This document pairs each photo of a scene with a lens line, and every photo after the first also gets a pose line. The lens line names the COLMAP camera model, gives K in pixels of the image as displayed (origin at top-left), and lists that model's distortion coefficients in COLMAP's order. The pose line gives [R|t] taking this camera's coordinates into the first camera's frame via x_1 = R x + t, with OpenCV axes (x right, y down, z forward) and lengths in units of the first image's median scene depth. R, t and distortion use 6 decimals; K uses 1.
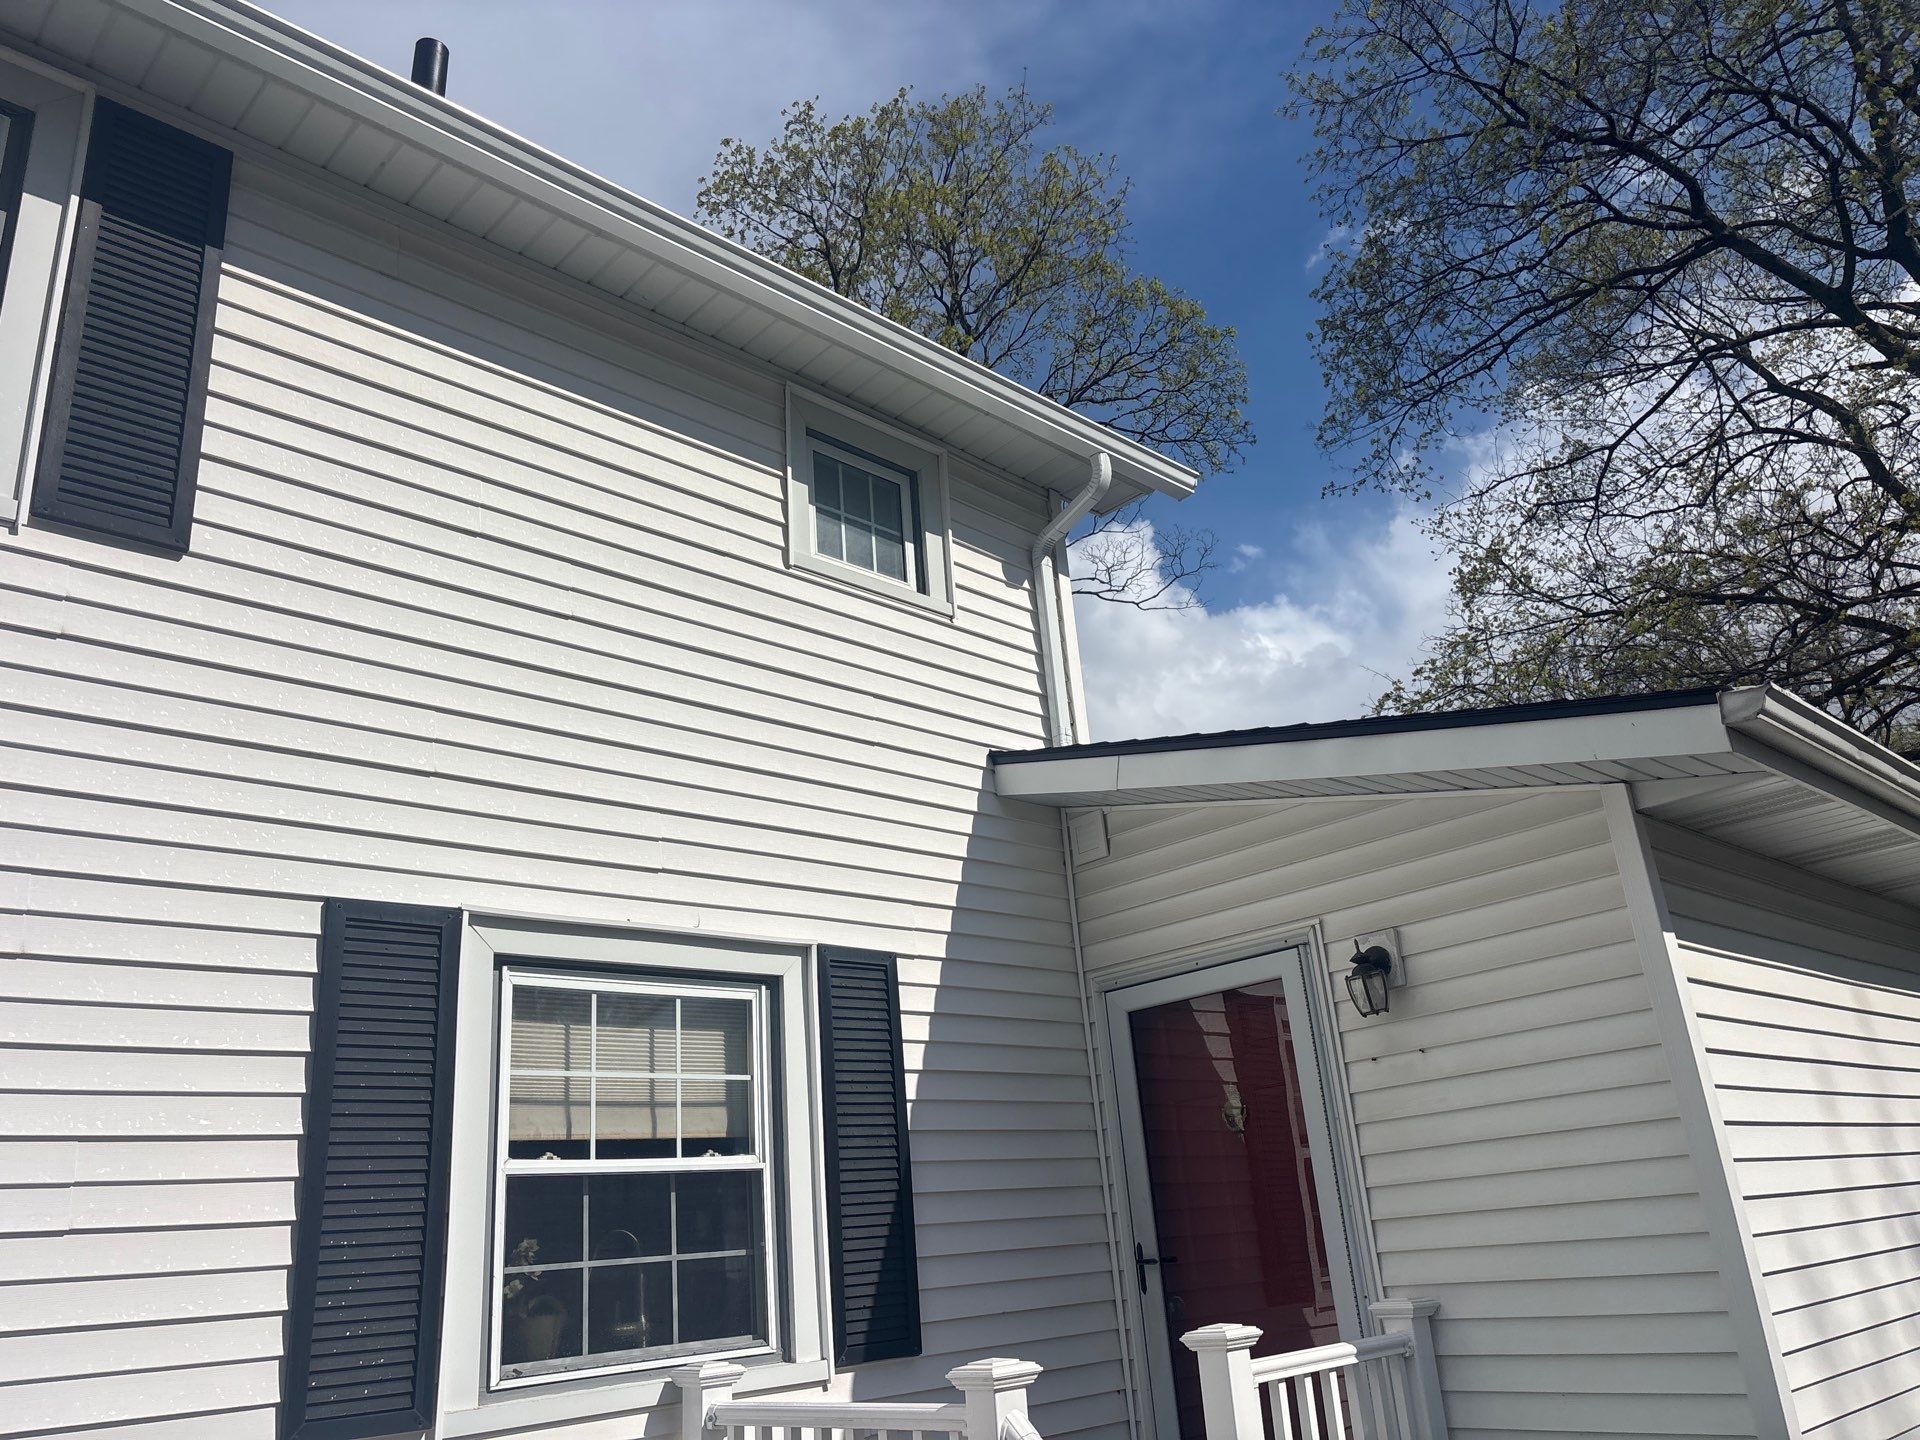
lens RADIAL K [[1456.6, 0, 980.5], [0, 1456.6, 712.8], [0, 0, 1]] dist [0.030254, -0.030134]
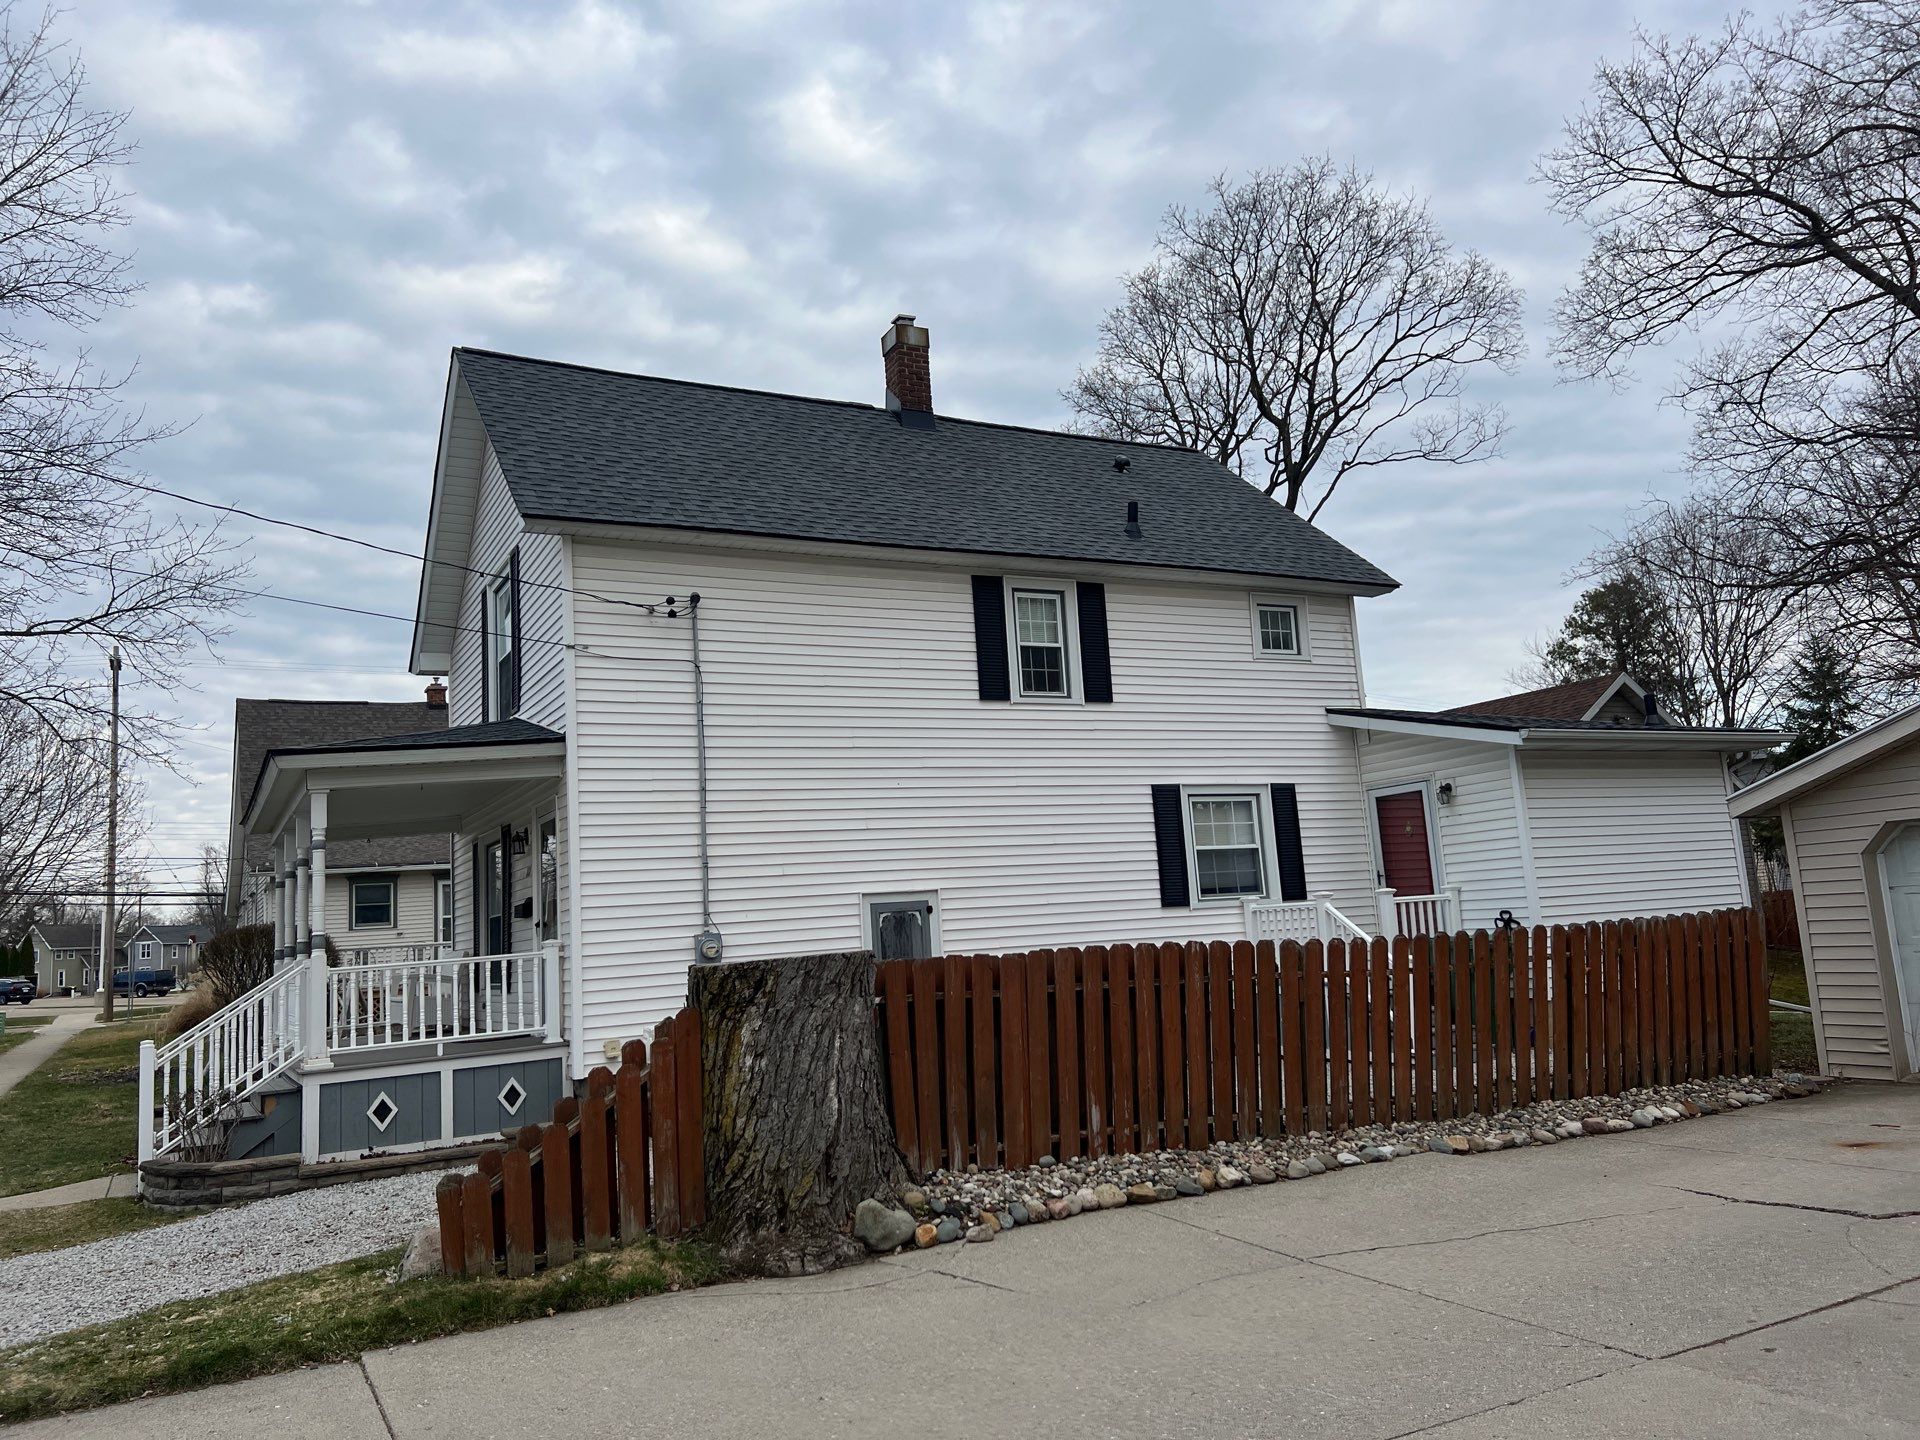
lens RADIAL K [[1456.6, 0, 961.5], [0, 1456.6, 704.5], [0, 0, 1]] dist [0.030254, -0.030134]
pose [[0.962860, -0.023046, -0.269017, 0.111354], [0.080294, 0.975714, 0.203800, -0.781718], [0.257787, -0.217831, 0.941326, -2.361686]]
